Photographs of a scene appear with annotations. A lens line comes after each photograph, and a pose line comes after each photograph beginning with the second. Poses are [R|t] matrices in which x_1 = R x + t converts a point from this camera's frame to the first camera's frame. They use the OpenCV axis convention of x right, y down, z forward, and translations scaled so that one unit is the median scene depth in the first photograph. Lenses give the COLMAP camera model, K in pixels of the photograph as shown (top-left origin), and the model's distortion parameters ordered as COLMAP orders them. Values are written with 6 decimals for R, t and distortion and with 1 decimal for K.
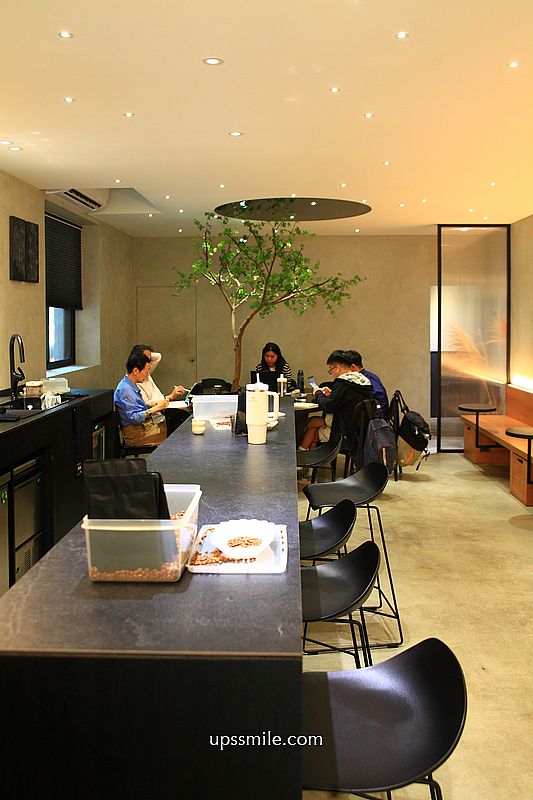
lens RADIAL K [[704.6, 0, 275.3], [0, 704.6, 329.2], [0, 0, 1]] dist [-0.039408, 0.013558]
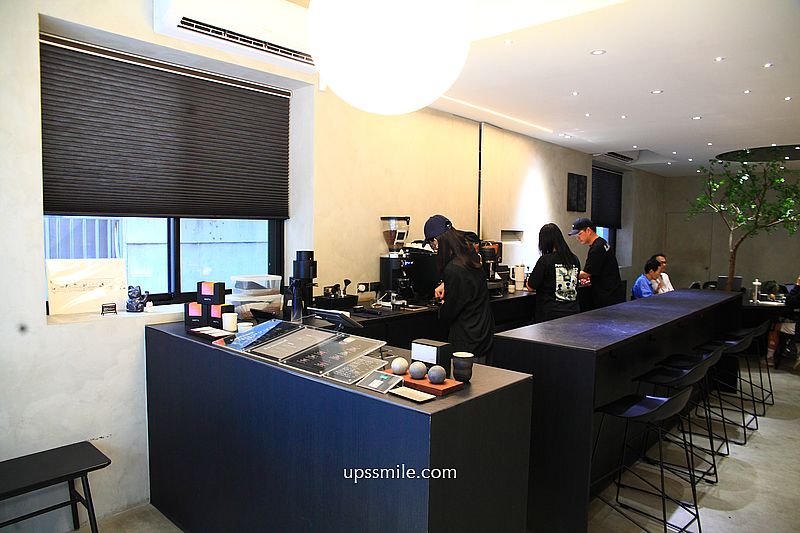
lens RADIAL K [[564.4, 0, 395.0], [0, 564.4, 269.9], [0, 0, 1]] dist [-0.075069, 0.038577]
pose [[0.756272, 0.062743, -0.651242, 0.153940], [-0.030225, 0.997679, 0.061021, 0.002189], [0.653559, -0.026464, 0.756413, -0.227604]]
